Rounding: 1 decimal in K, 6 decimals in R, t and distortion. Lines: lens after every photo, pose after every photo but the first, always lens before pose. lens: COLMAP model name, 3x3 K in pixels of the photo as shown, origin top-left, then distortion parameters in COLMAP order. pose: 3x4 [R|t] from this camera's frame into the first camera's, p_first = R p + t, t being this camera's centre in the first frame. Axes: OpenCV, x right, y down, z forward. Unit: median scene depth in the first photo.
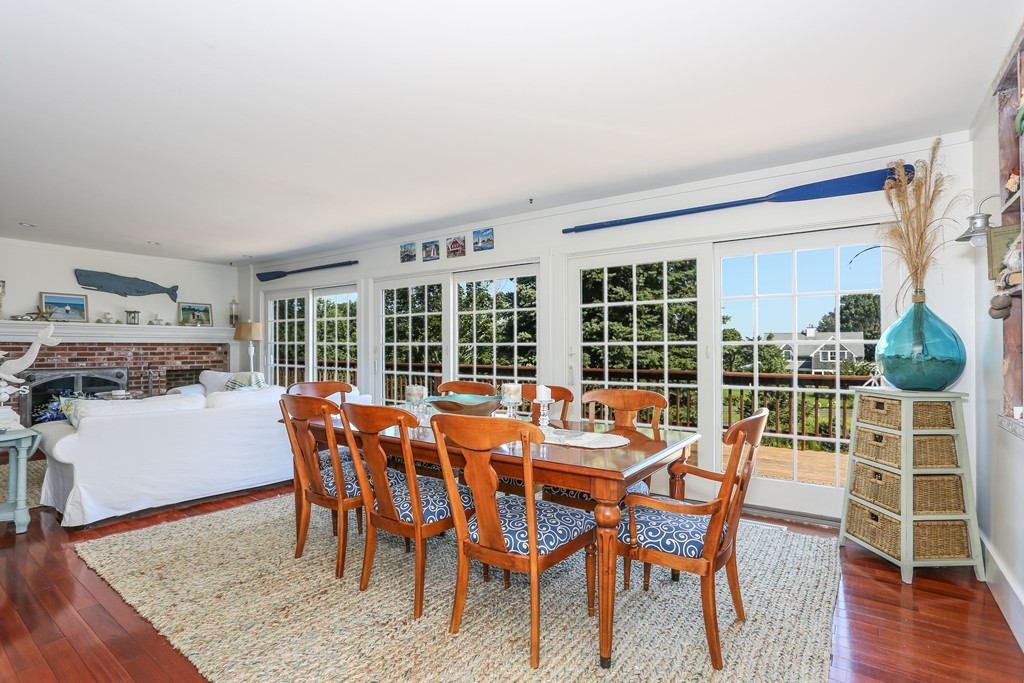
lens RADIAL K [[495.0, 0, 509.4], [0, 495.0, 348.3], [0, 0, 1]] dist [-0.021040, 0.001319]
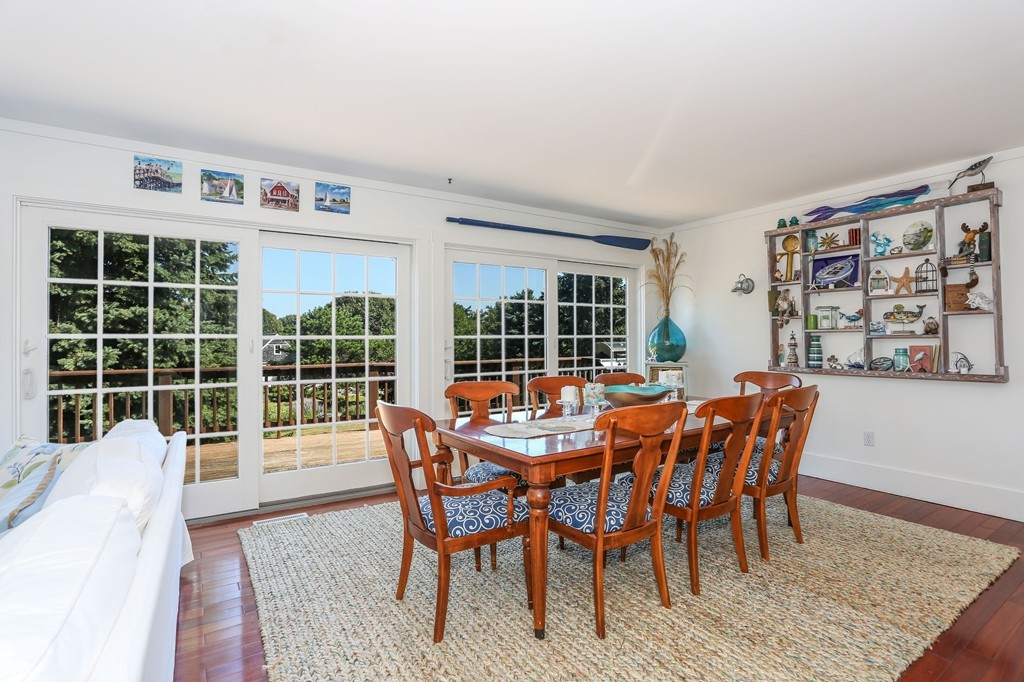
lens RADIAL K [[505.2, 0, 515.4], [0, 505.2, 333.3], [0, 0, 1]] dist [-0.018421, 0.000362]
pose [[0.366159, 0.009103, 0.930508, -1.833321], [0.006296, 0.999905, -0.012260, -0.008567], [-0.930531, 0.010347, 0.366066, 1.285746]]
